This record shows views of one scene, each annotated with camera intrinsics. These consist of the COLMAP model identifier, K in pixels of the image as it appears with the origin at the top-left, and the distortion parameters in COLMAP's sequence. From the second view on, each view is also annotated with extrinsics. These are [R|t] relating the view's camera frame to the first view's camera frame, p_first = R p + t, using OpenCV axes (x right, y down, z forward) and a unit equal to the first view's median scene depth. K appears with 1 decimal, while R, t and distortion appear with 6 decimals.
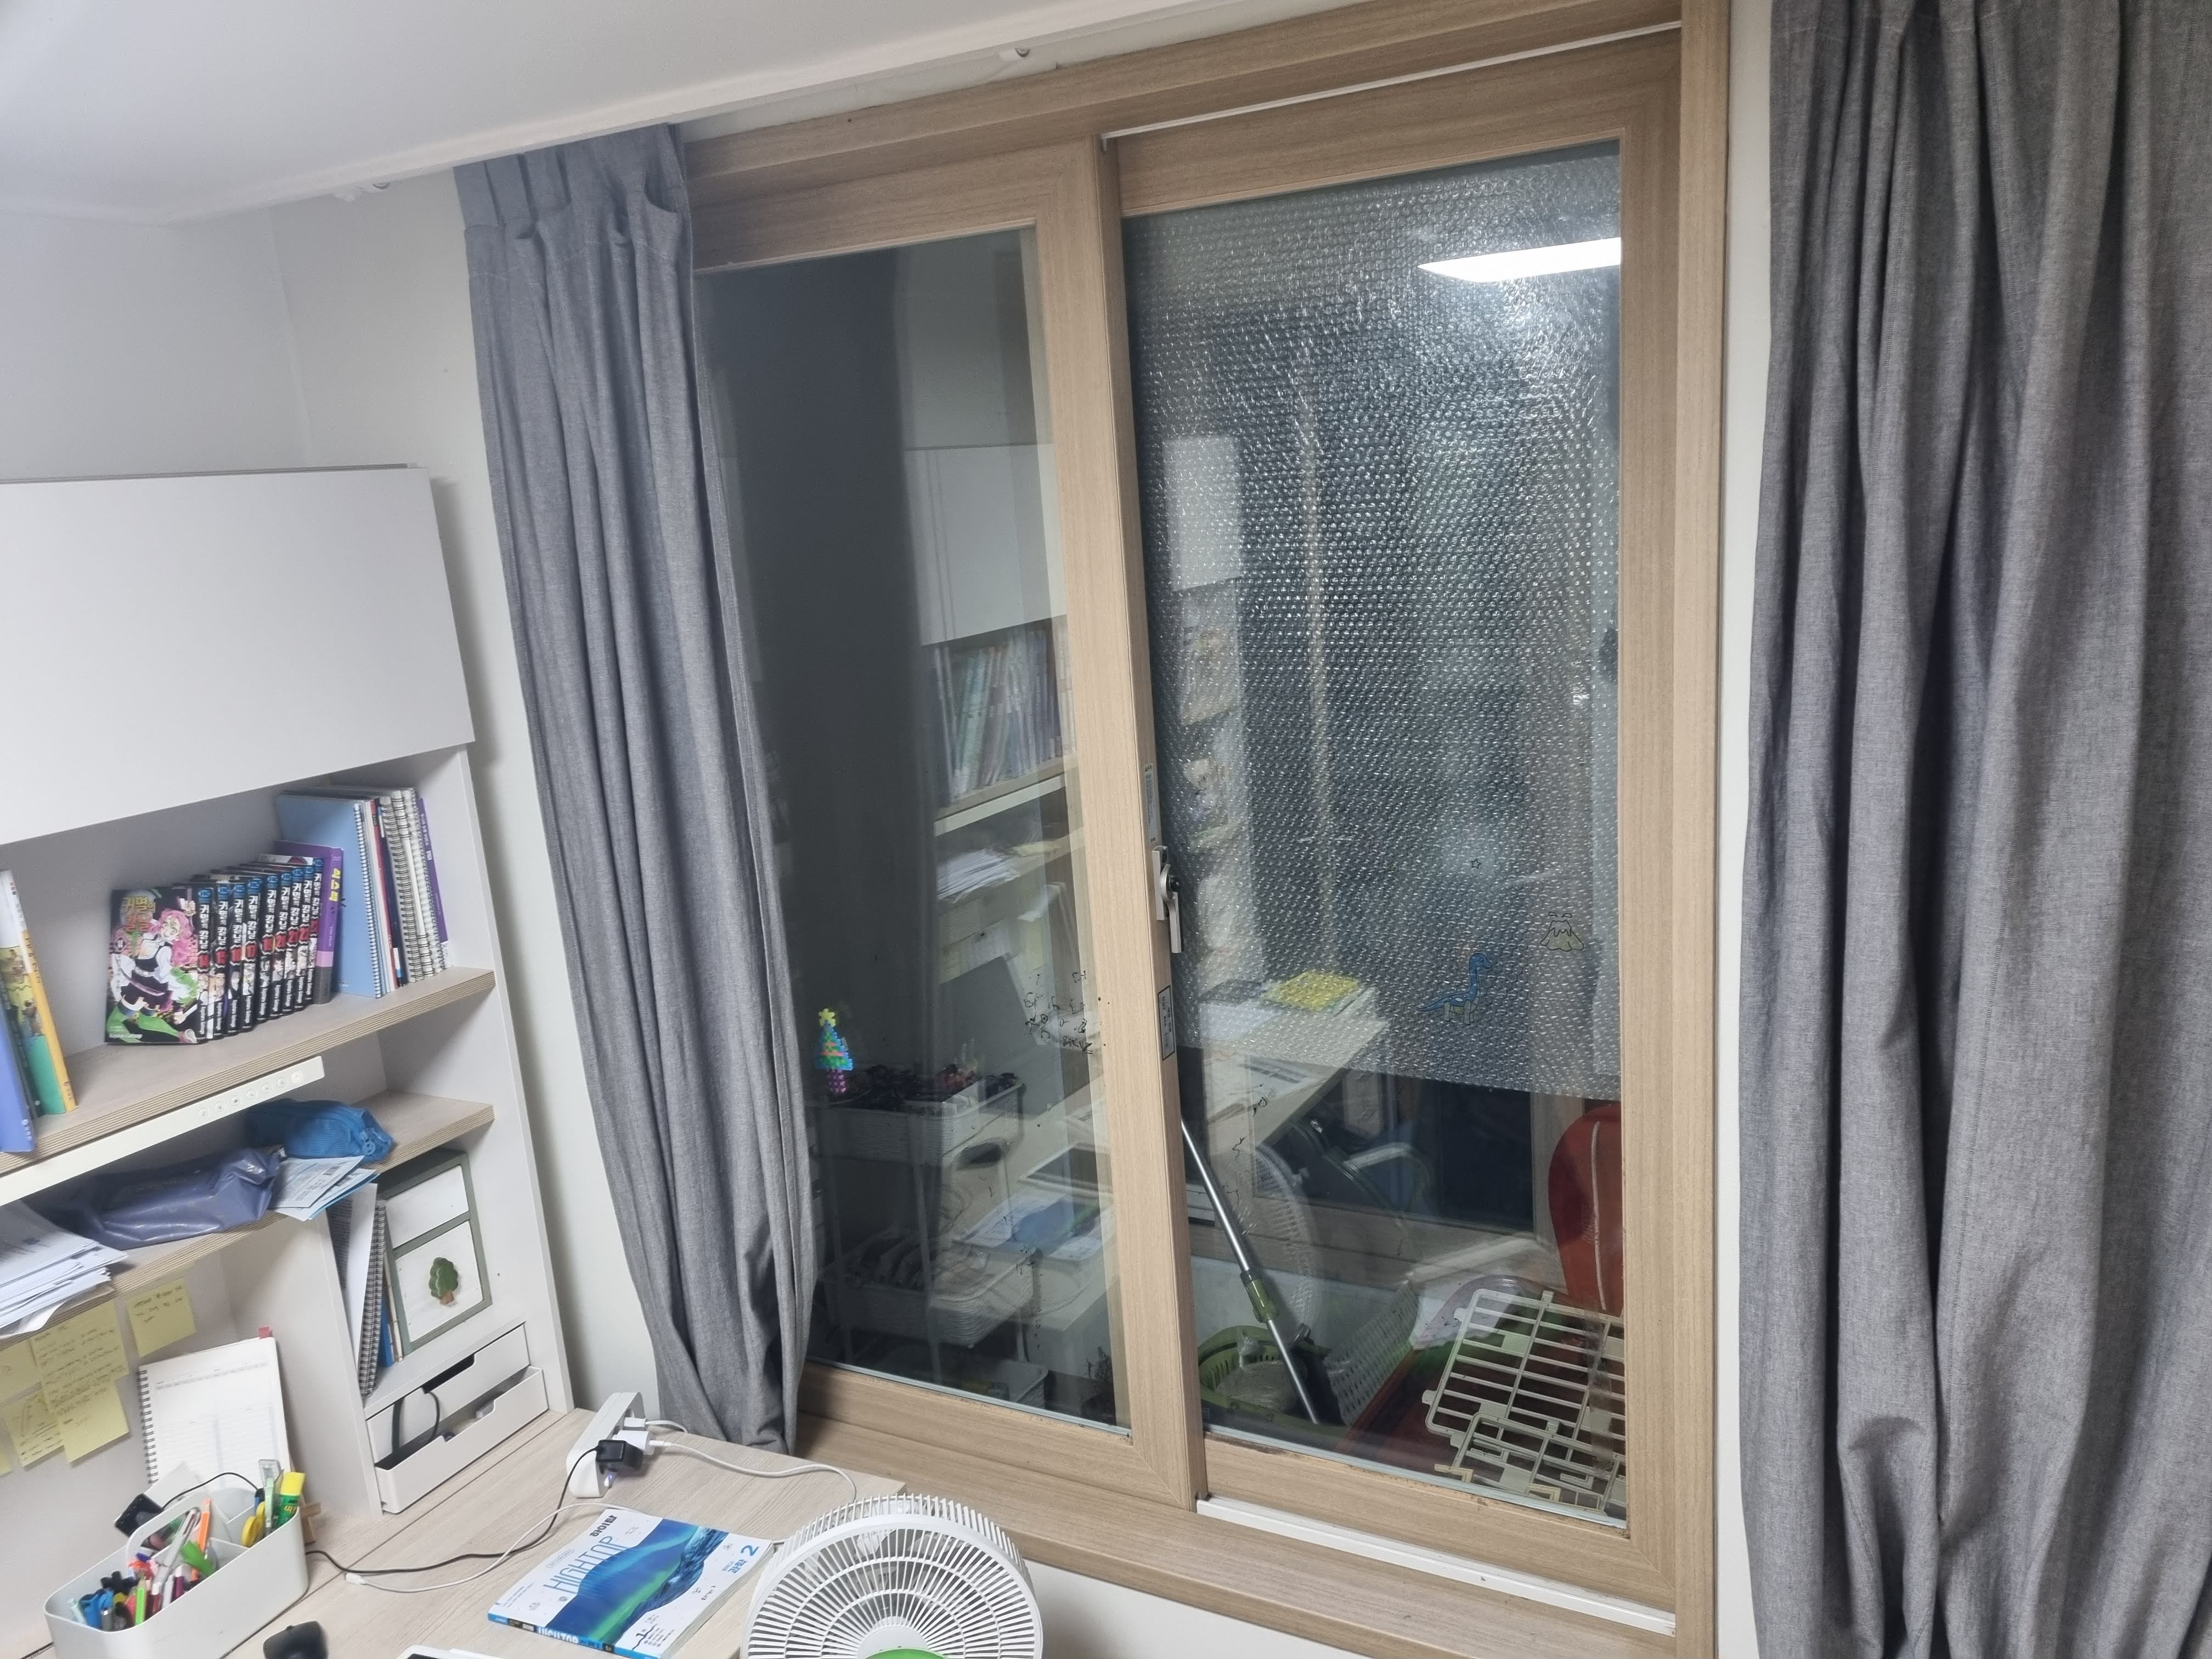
lens RADIAL K [[1643.0, 0, 1106.0], [0, 1643.0, 829.5], [0, 0, 1]] dist [0.004323, 0.001520]
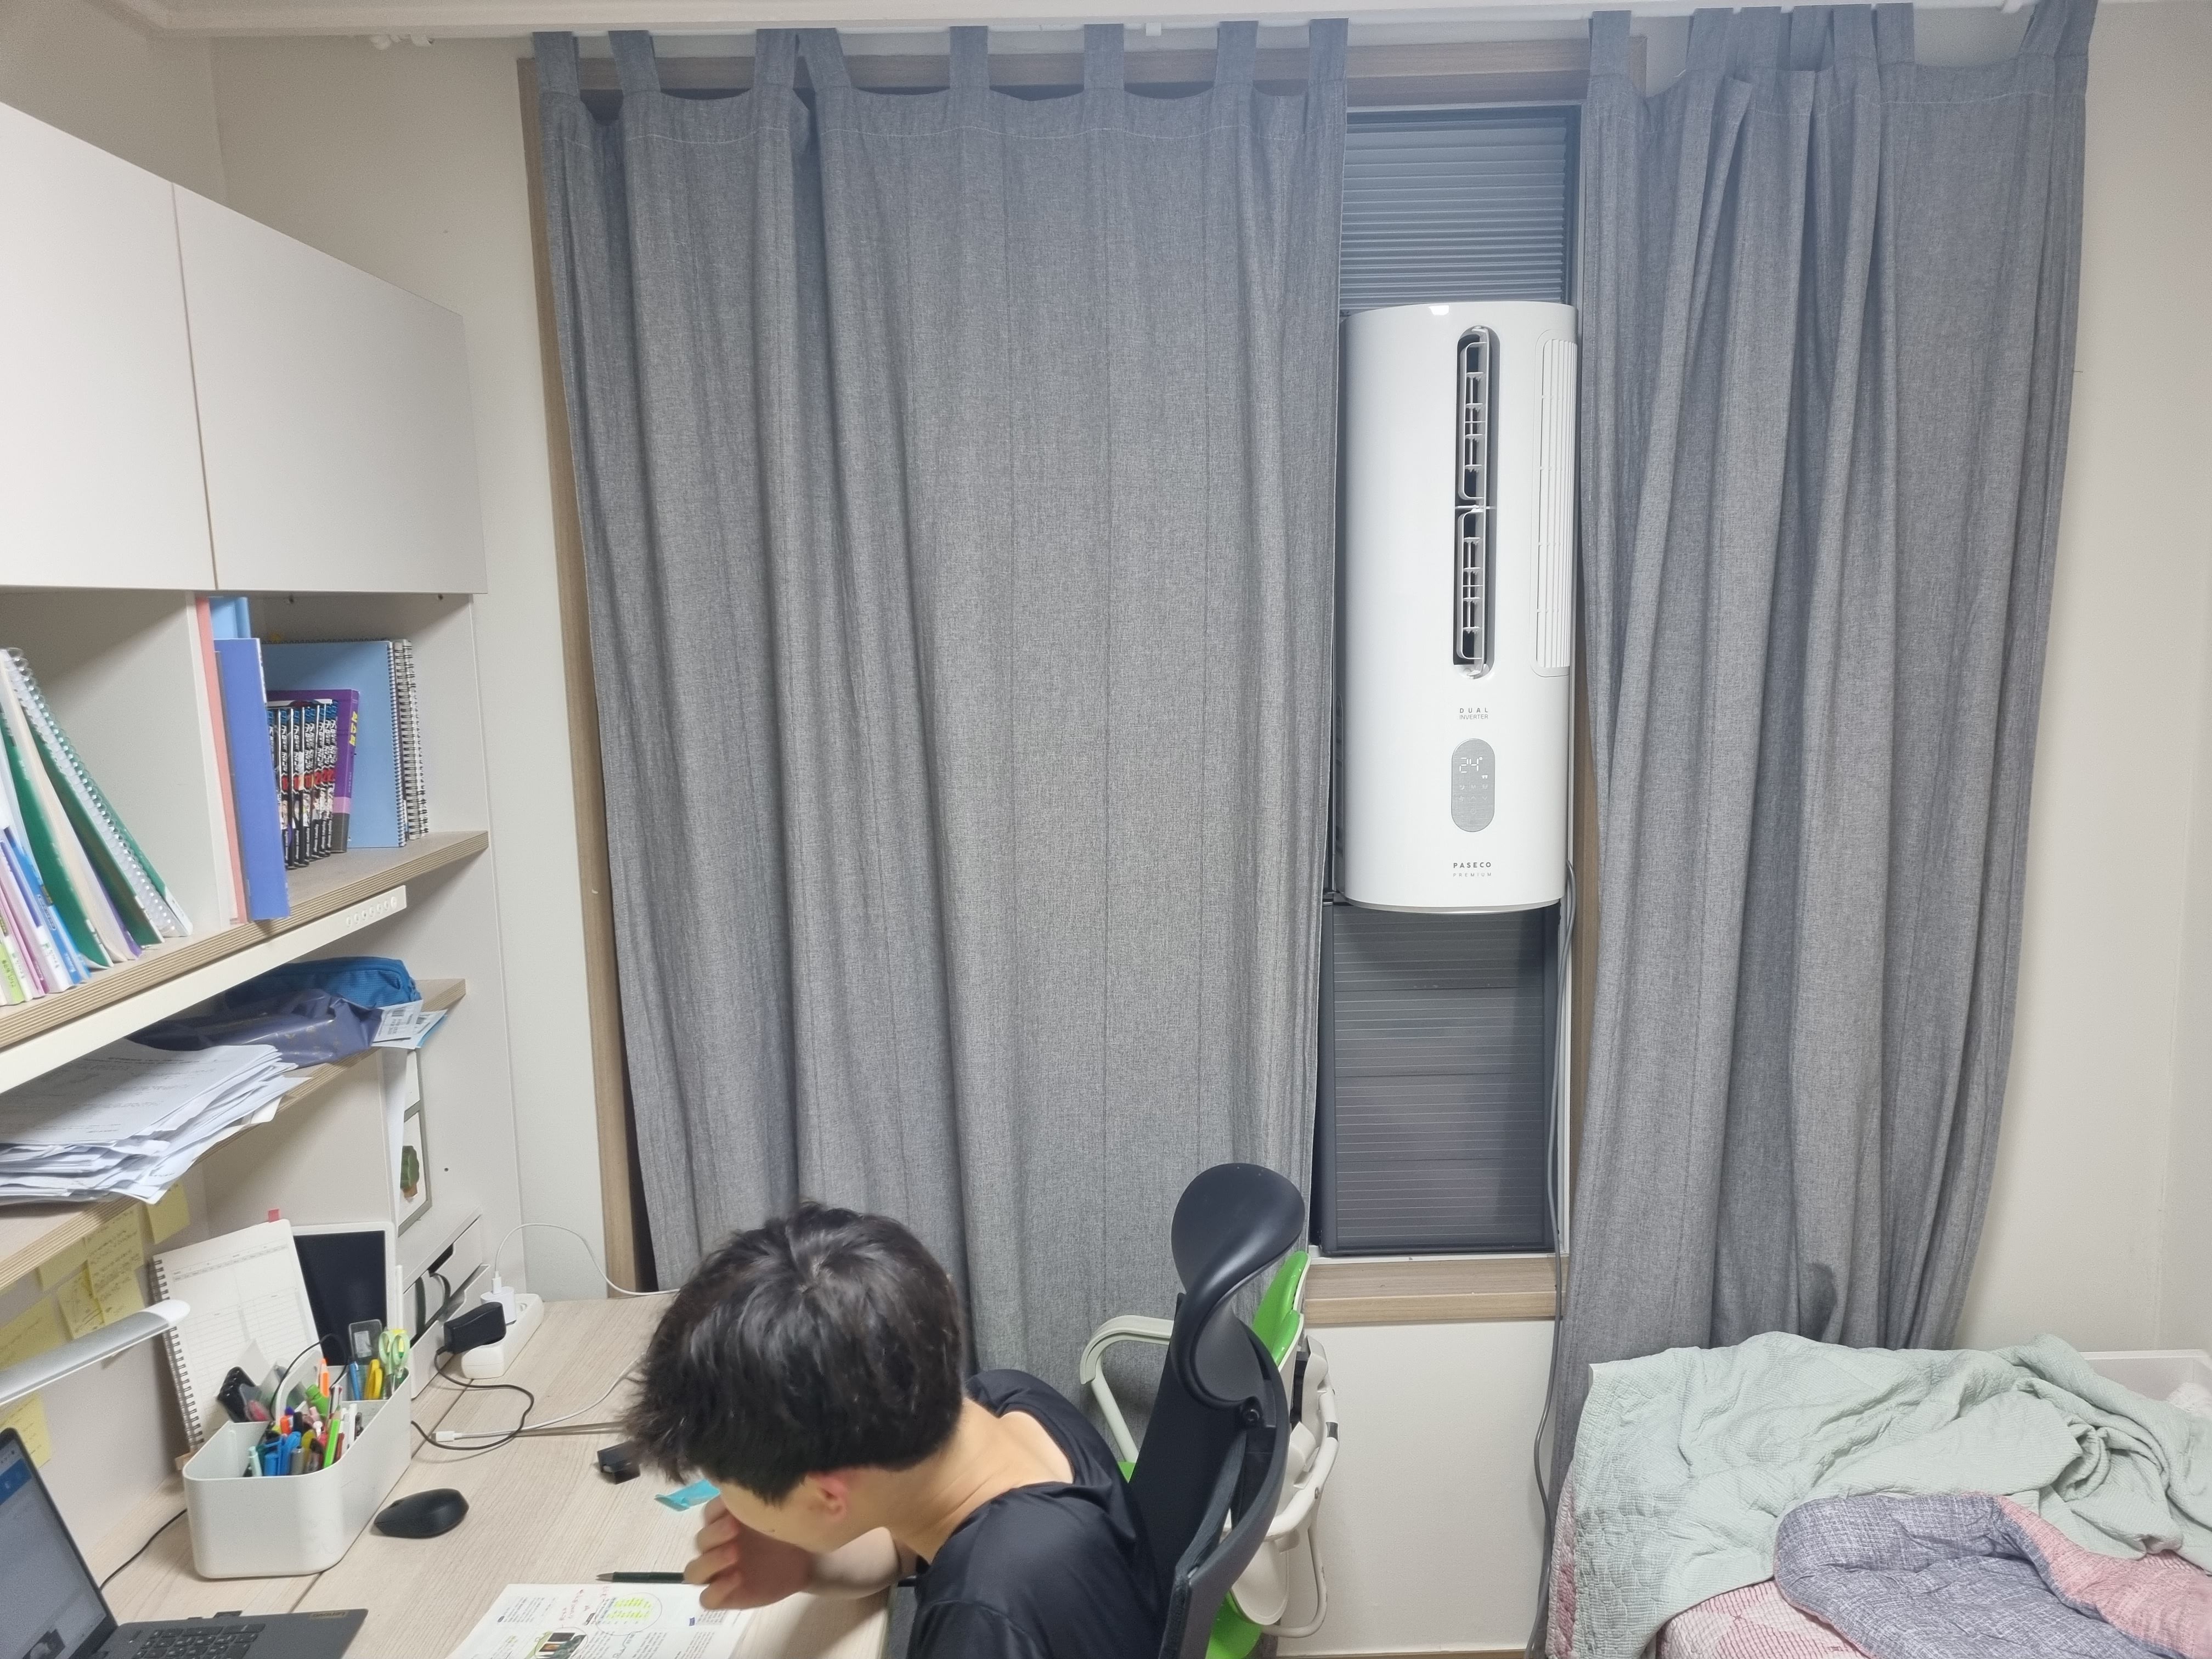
lens RADIAL K [[1643.0, 0, 1106.0], [0, 1643.0, 829.5], [0, 0, 1]] dist [0.004323, 0.001520]
pose [[0.866328, -0.012841, 0.499310, -0.586558], [0.070535, 0.992796, -0.096851, 0.222283], [-0.494469, 0.119123, 0.860993, -0.037265]]
